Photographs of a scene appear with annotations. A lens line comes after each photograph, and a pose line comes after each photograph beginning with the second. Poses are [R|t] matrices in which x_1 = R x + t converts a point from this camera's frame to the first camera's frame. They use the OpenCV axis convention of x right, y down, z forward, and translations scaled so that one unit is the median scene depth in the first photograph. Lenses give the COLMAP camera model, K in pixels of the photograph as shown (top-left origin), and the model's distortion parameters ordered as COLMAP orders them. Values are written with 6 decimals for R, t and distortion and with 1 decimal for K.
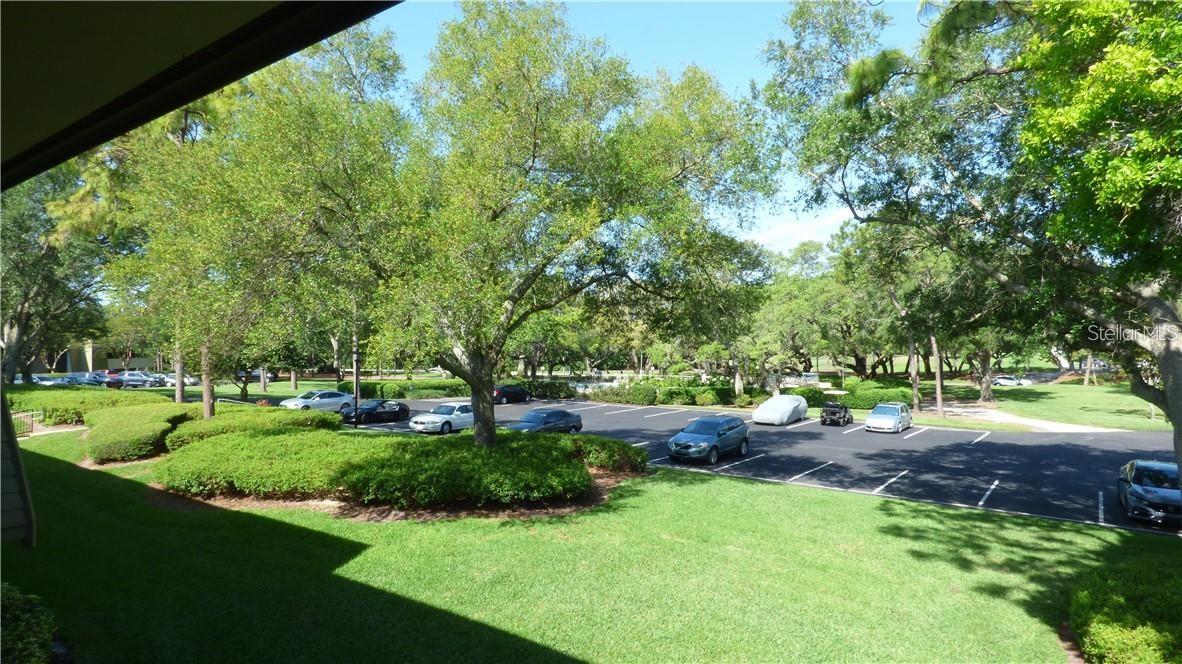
lens RADIAL K [[709.4, 0, 591.7], [0, 709.4, 326.3], [0, 0, 1]] dist [-0.028824, 0.009575]
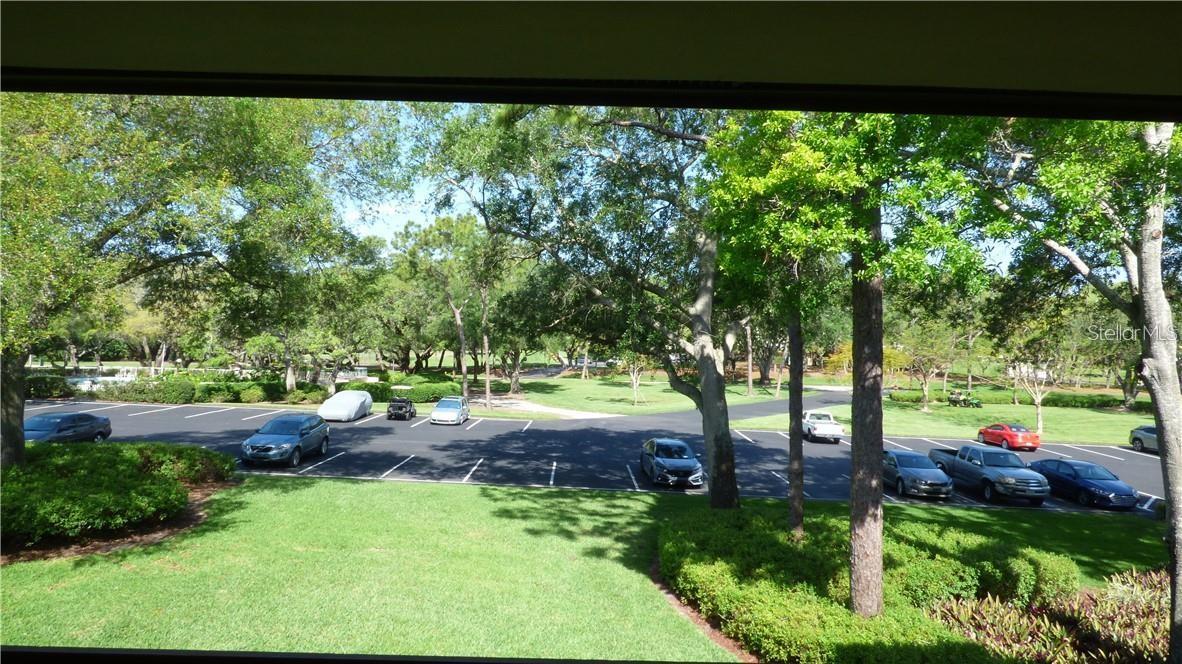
lens RADIAL K [[709.4, 0, 591.4], [0, 709.4, 331.3], [0, 0, 1]] dist [-0.028824, 0.009575]
pose [[0.787138, 0.036280, 0.615709, -0.104766], [-0.046678, 0.998910, 0.000814, -0.002137], [-0.615008, -0.029381, 0.787973, 0.033268]]
